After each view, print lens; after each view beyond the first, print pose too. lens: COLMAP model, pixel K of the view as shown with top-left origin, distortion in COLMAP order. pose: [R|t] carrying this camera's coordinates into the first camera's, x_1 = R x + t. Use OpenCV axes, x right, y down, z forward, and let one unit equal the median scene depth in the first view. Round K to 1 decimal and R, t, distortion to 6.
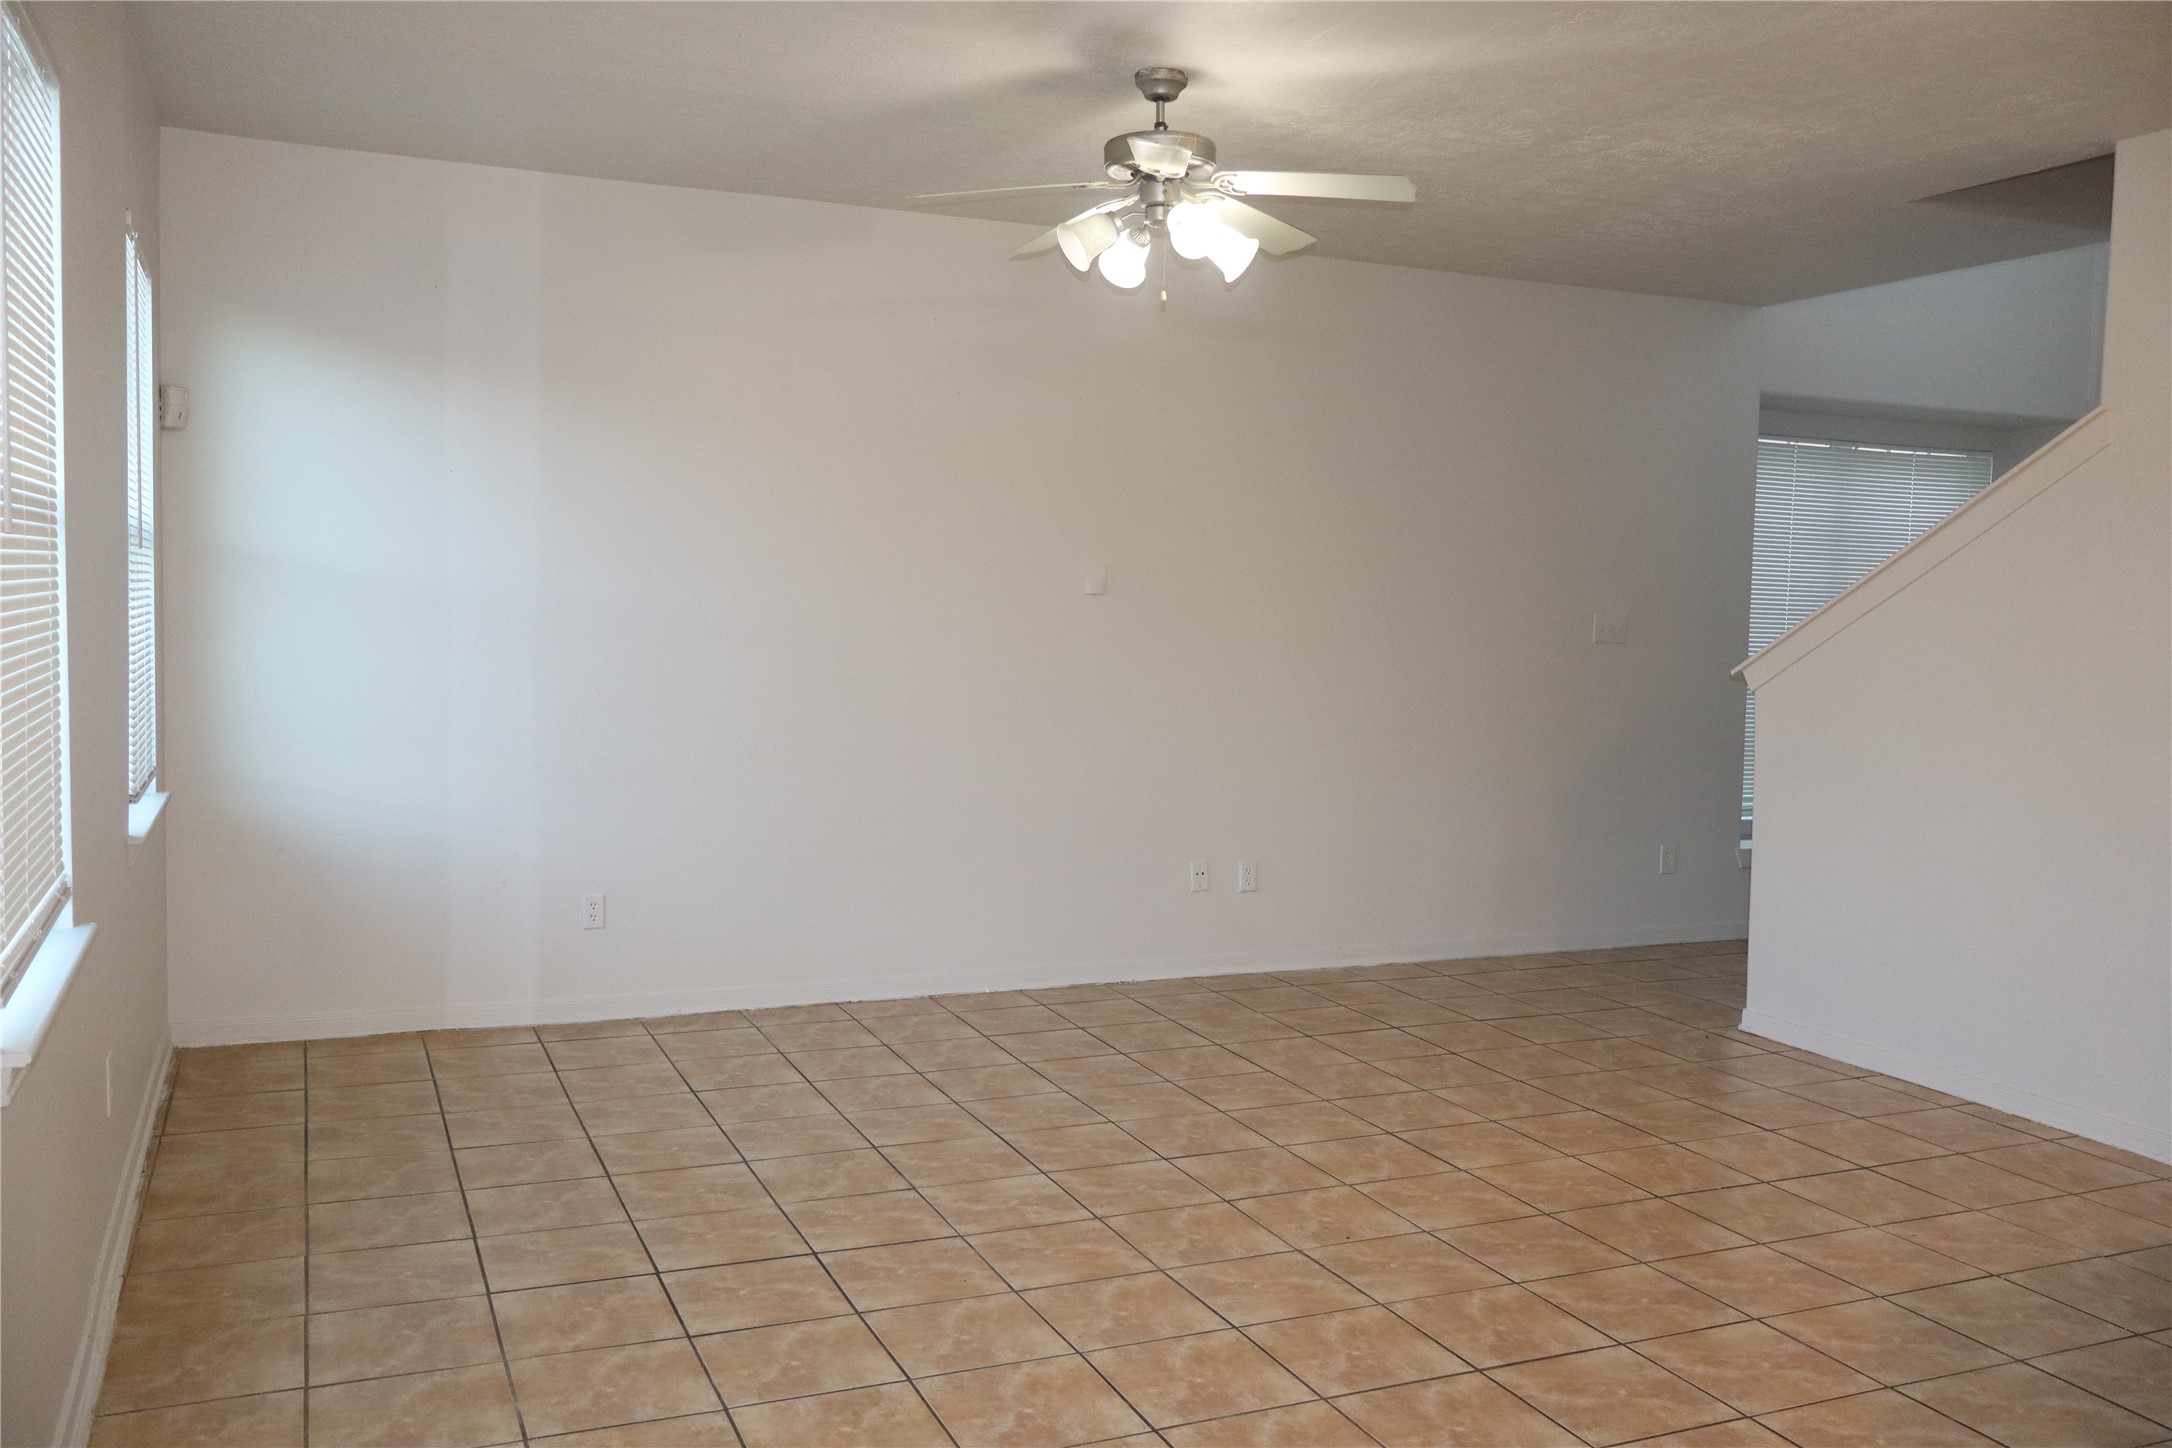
lens RADIAL K [[1796.1, 0, 1090.4], [0, 1796.1, 726.5], [0, 0, 1]] dist [-0.005009, -0.021170]
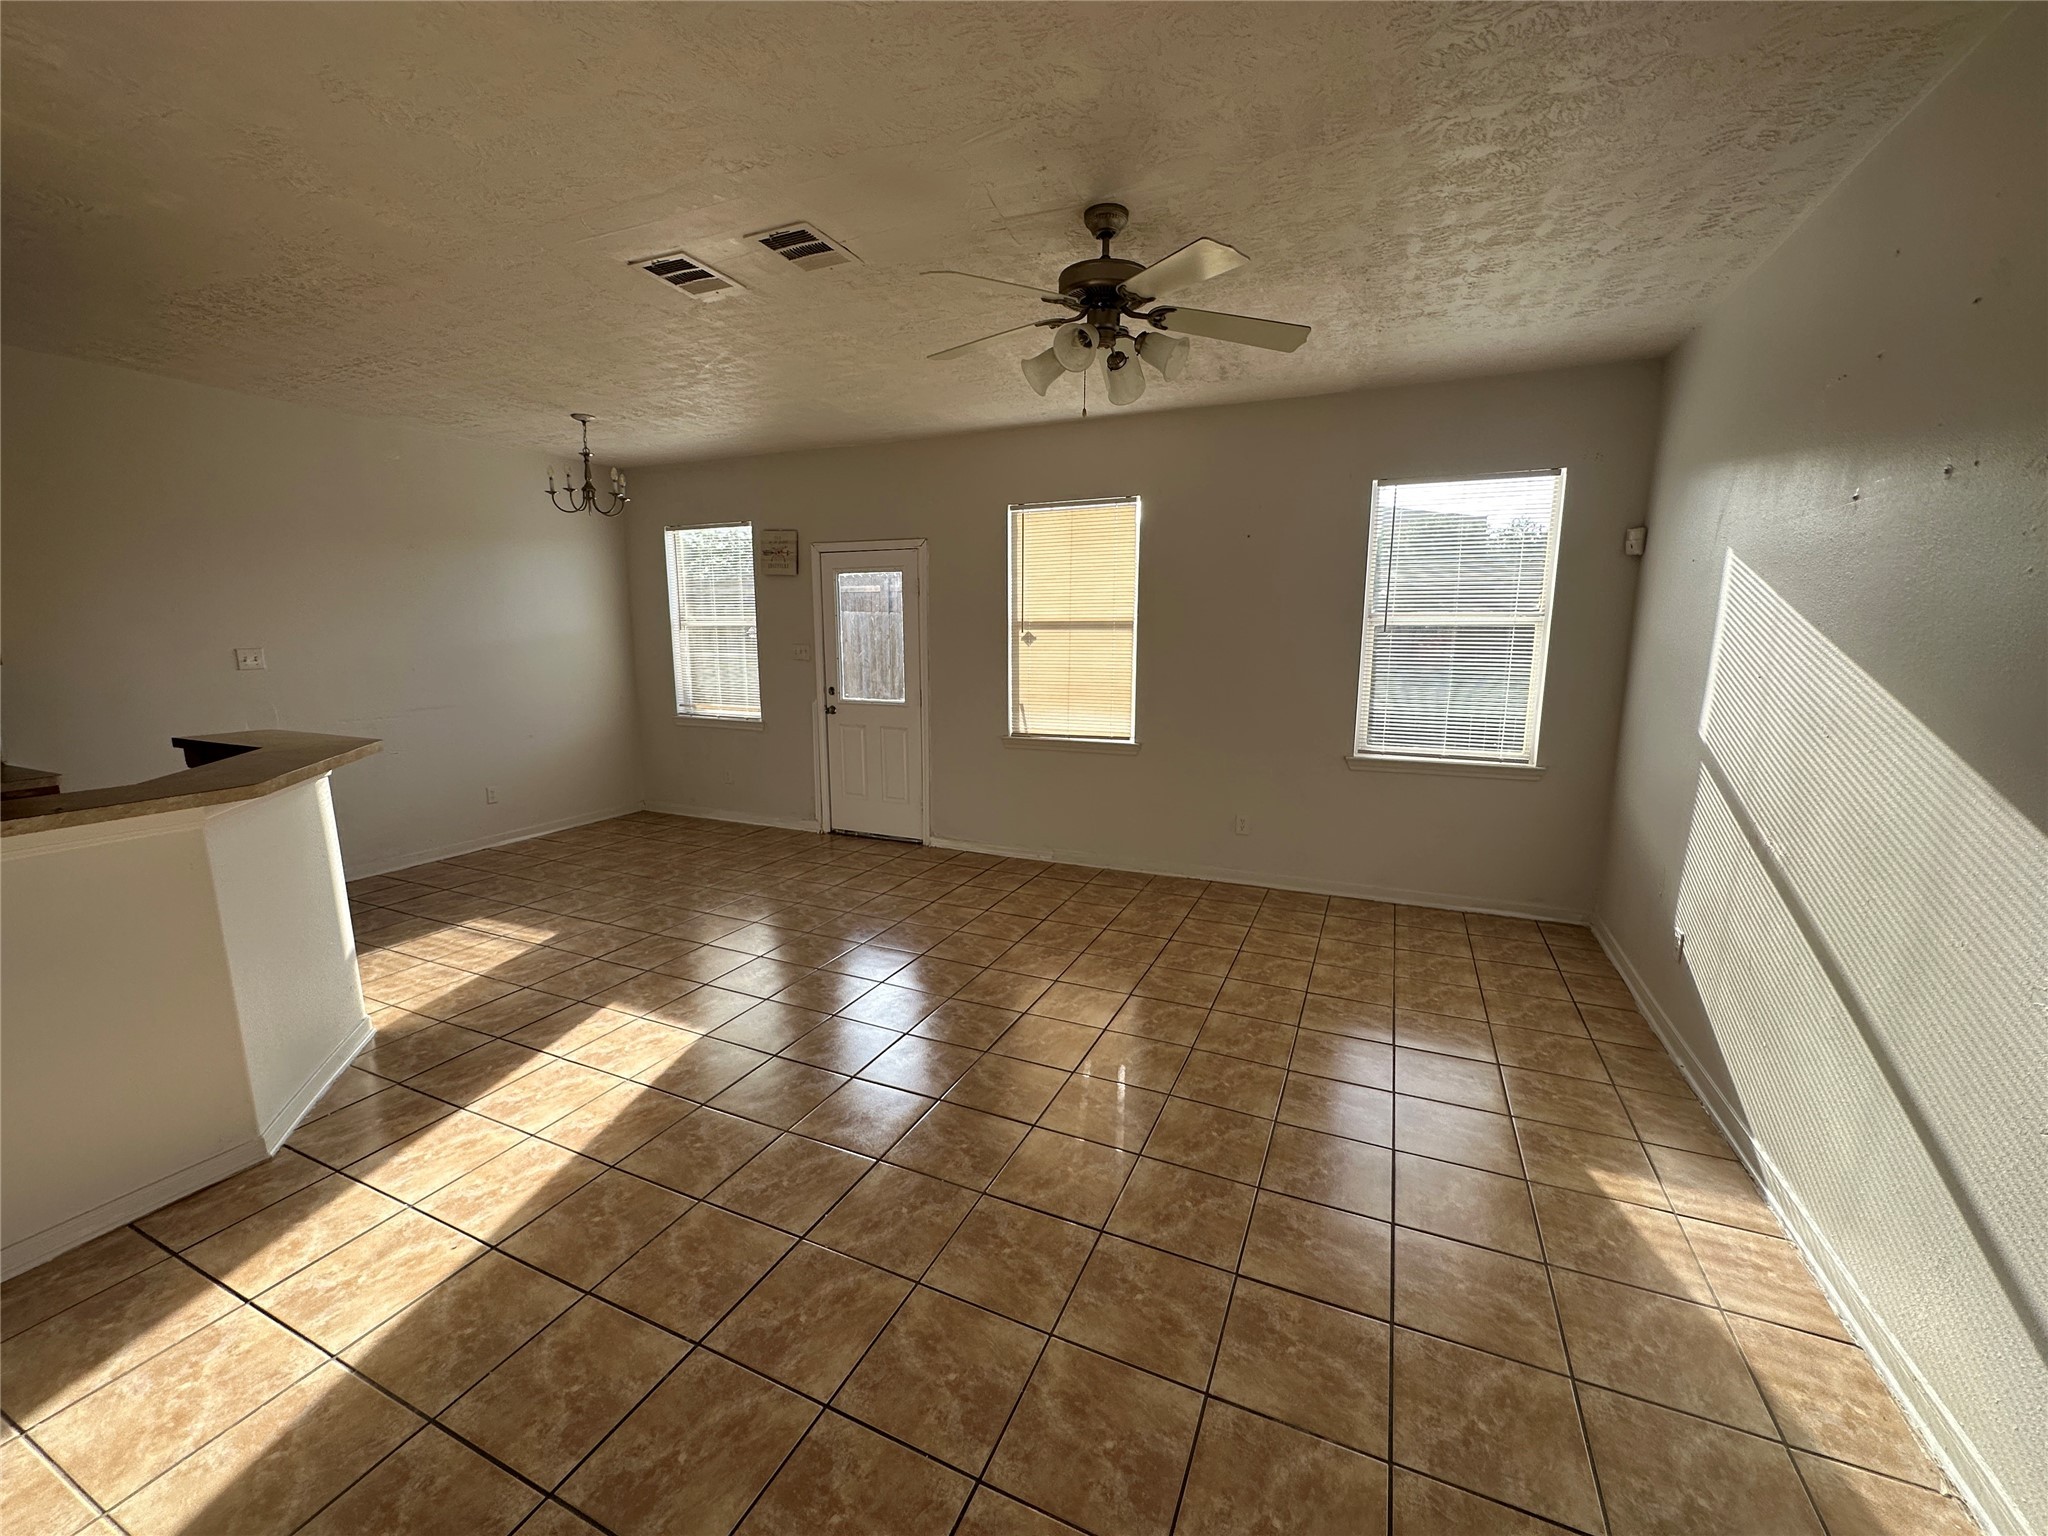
lens RADIAL K [[817.8, 0, 1024.0], [0, 817.8, 773.9], [0, 0, 1]] dist [-0.006219, 0.000480]
pose [[-0.740810, 0.095601, -0.664877, 0.474337], [-0.065543, 0.974809, 0.213194, -0.111150], [0.668509, 0.201515, -0.715882, 1.425182]]
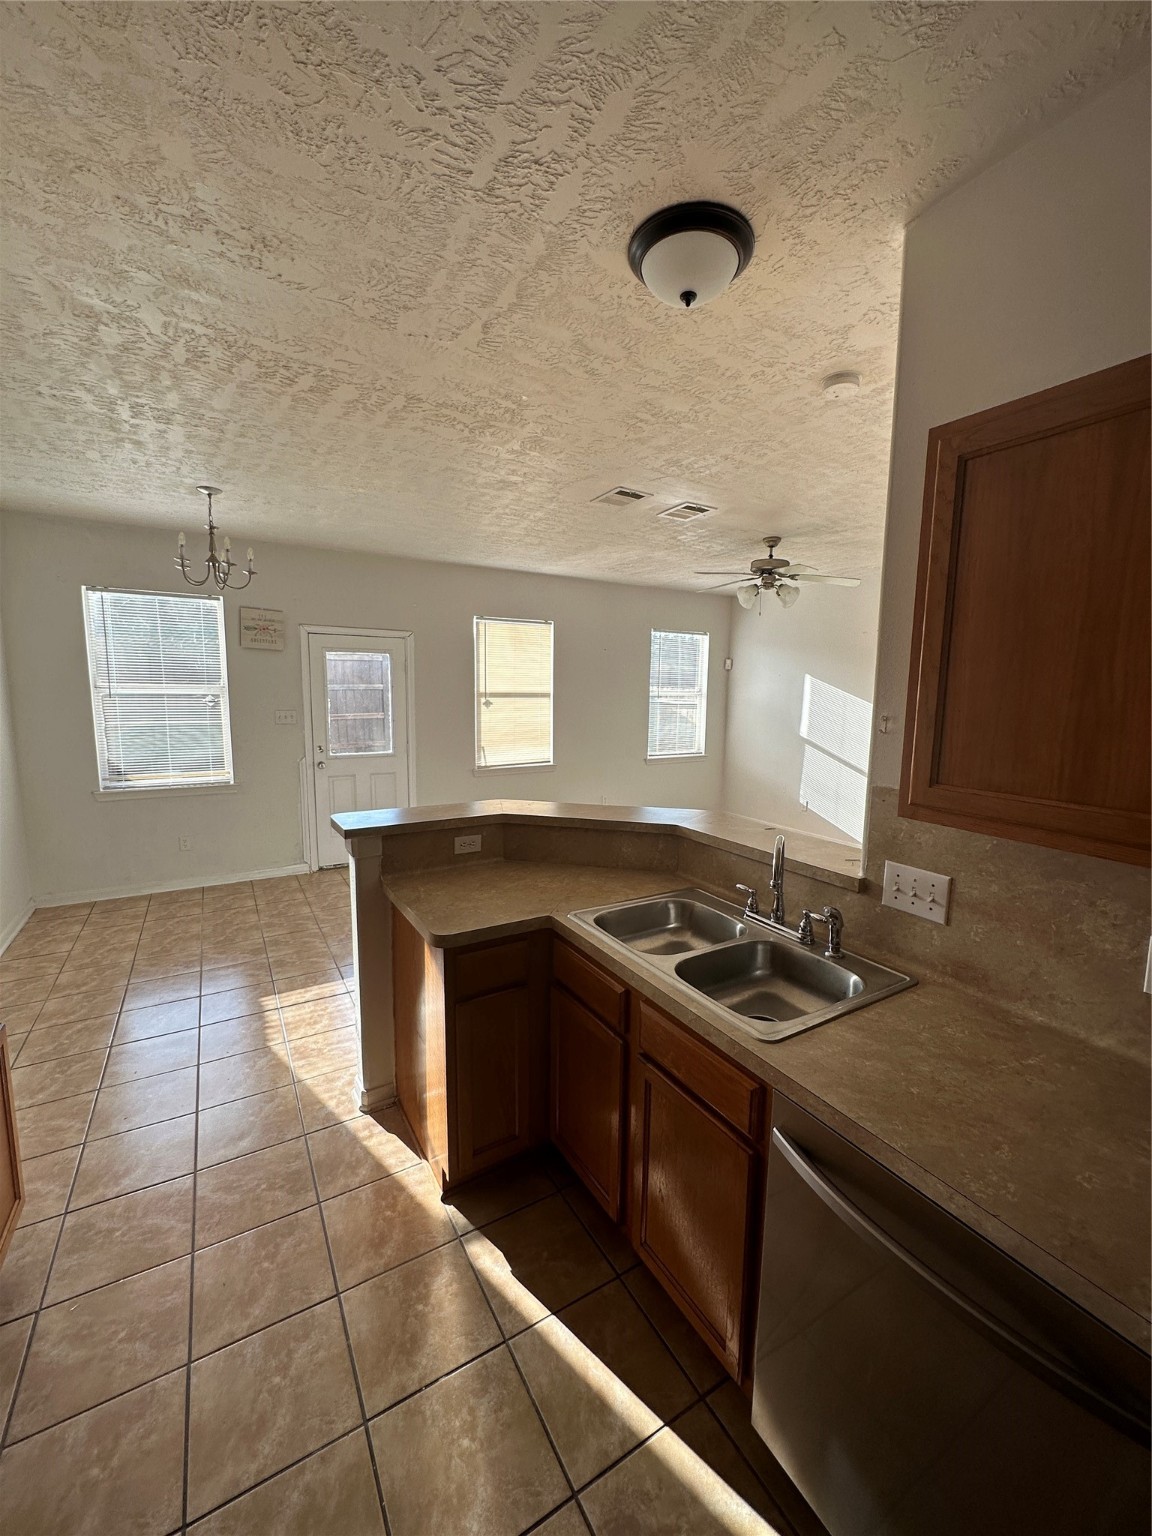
lens RADIAL K [[613.4, 0, 580.7], [0, 613.4, 774.1], [0, 0, 1]] dist [-0.006219, 0.000480]
pose [[0.135090, 0.117661, -0.983822, 1.045326], [-0.080008, 0.990977, 0.107531, -0.057805], [0.987598, 0.064187, 0.143285, 0.562680]]
